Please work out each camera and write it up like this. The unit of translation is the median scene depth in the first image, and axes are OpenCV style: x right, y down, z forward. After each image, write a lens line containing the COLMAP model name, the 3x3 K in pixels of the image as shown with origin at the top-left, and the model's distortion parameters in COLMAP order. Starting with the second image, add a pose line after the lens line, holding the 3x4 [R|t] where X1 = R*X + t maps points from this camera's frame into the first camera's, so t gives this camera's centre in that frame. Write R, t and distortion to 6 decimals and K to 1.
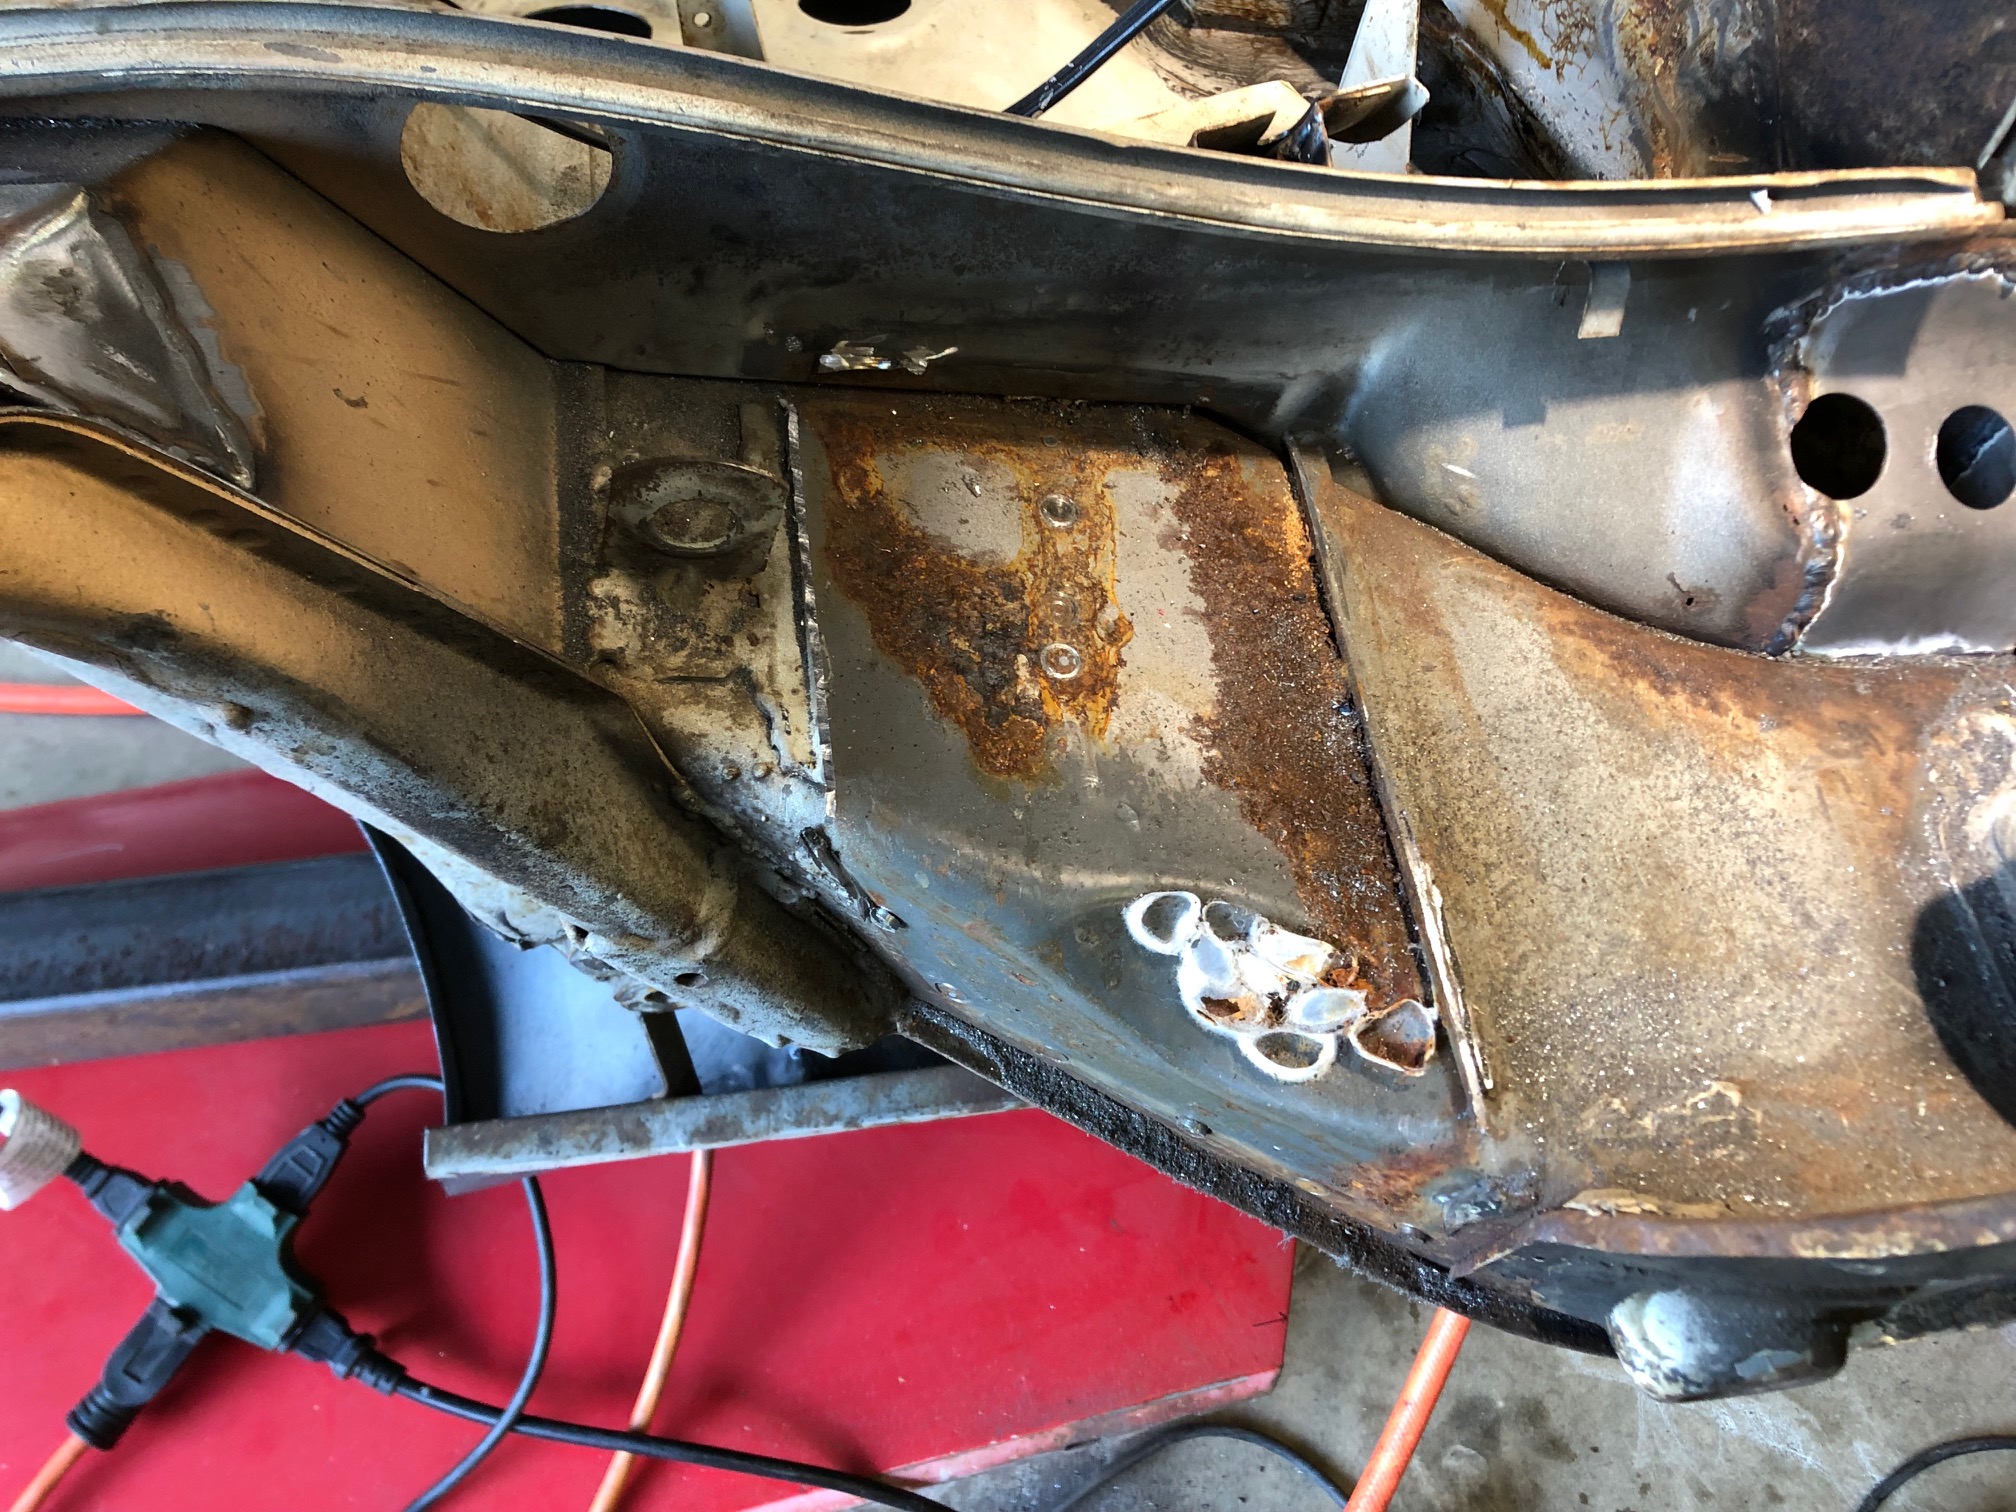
lens RADIAL K [[1666.3, 0, 1033.9], [0, 1666.3, 749.9], [0, 0, 1]] dist [0.007345, 0.005354]
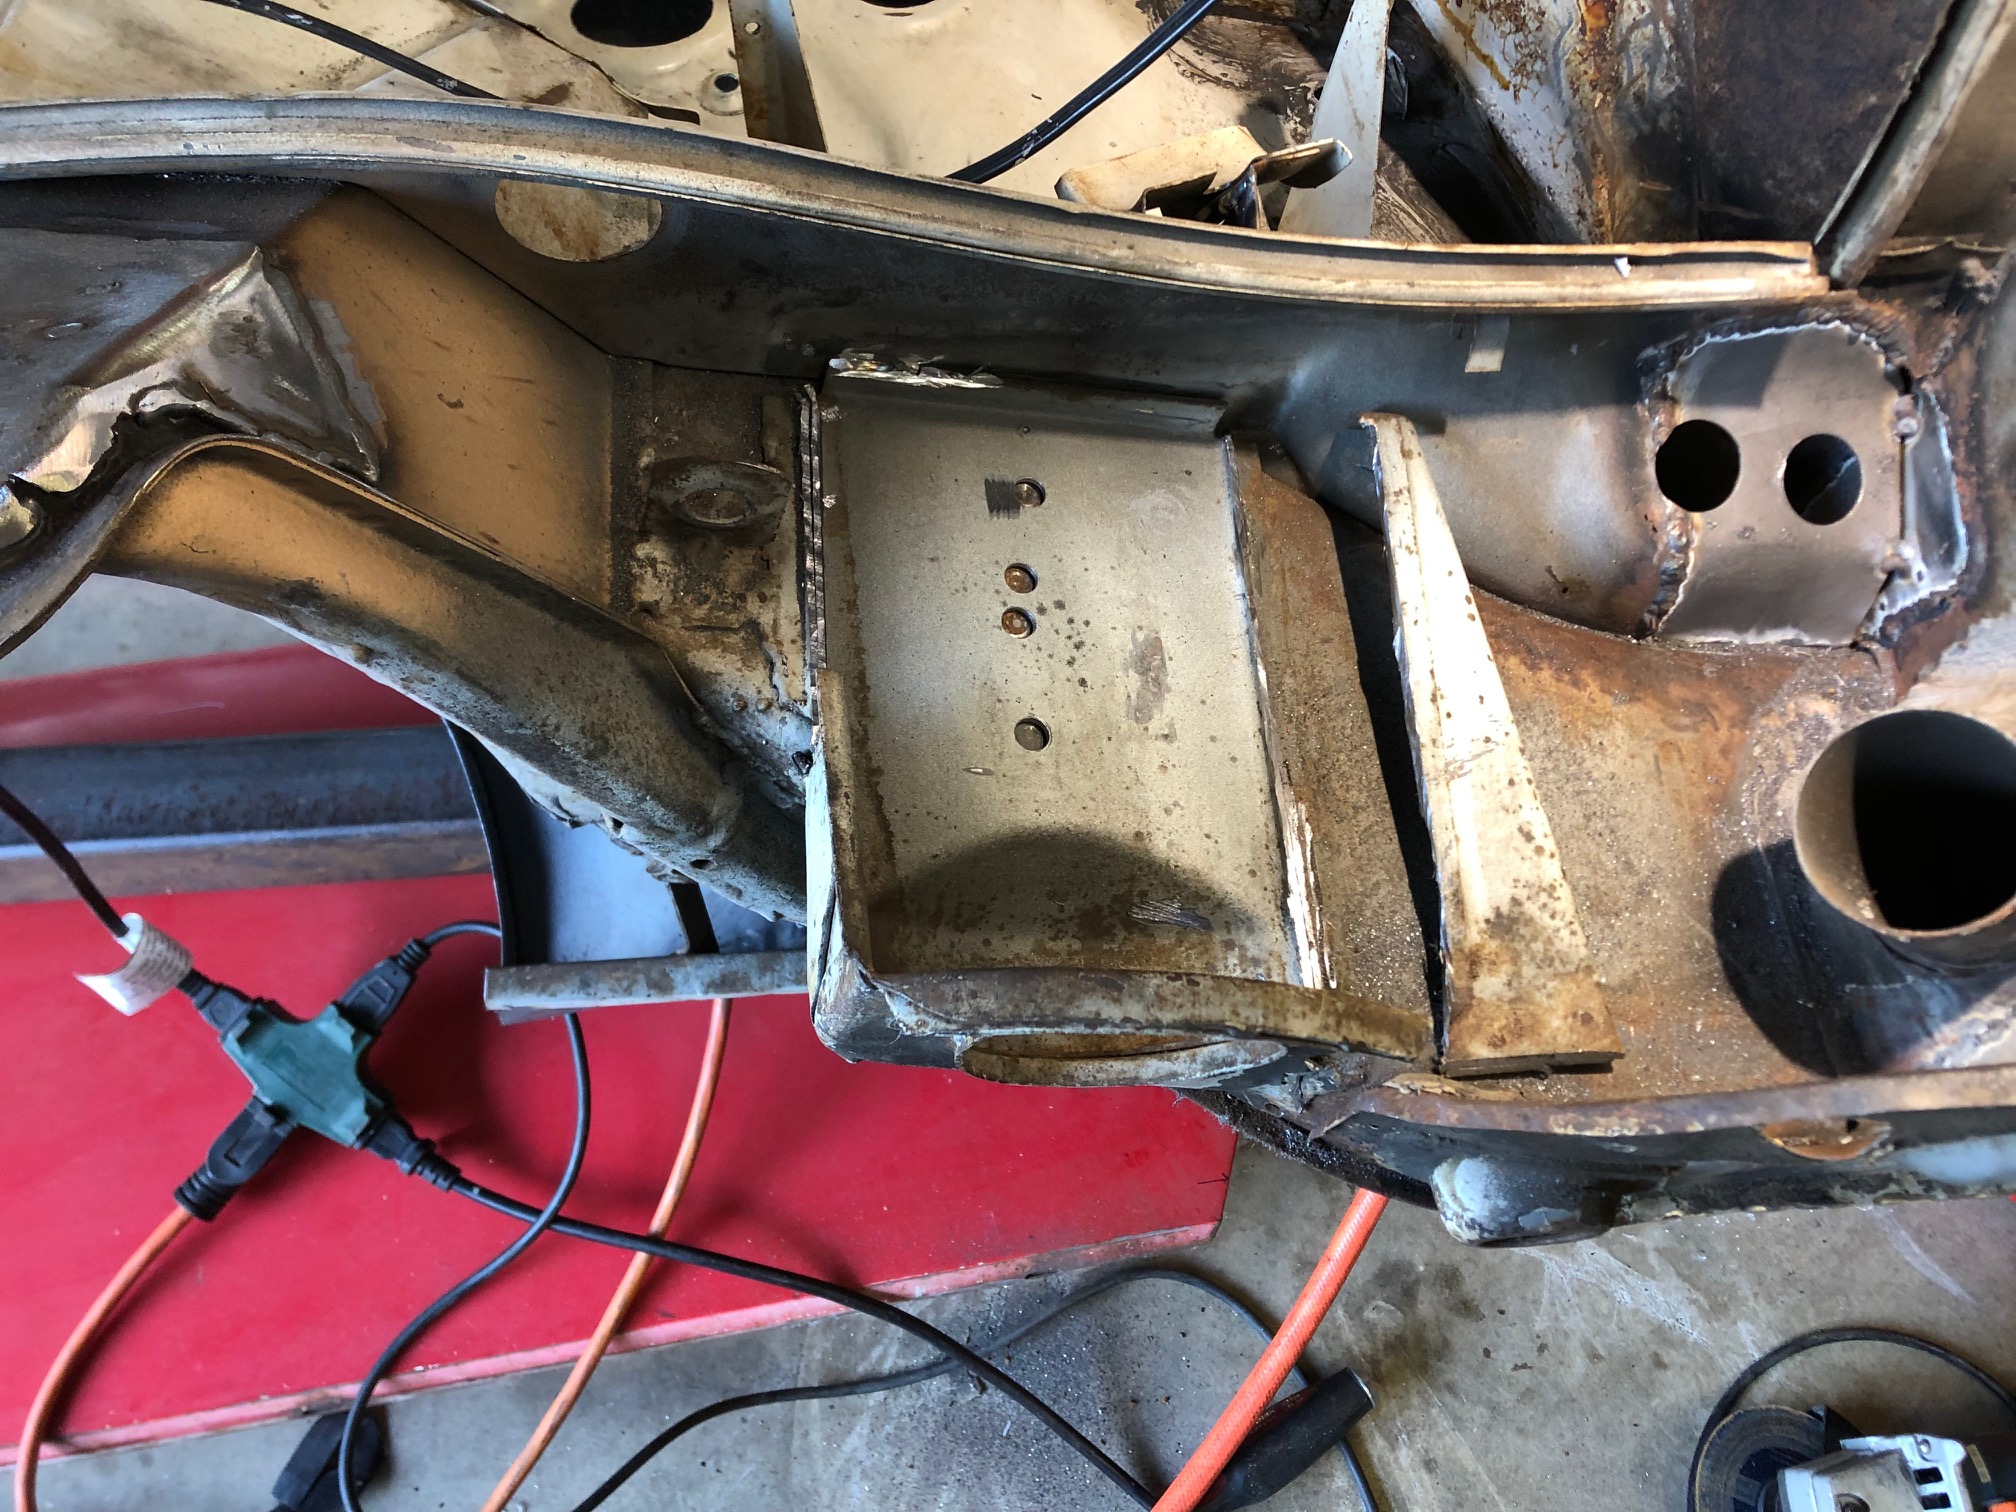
lens RADIAL K [[1624.6, 0, 1008.0], [0, 1624.6, 756.0], [0, 0, 1]] dist [0.049905, -0.079745]
pose [[0.997783, 0.055623, -0.036532, 0.055200], [-0.052760, 0.995777, 0.075127, -0.041414], [0.040557, -0.073033, 0.996505, -0.179070]]
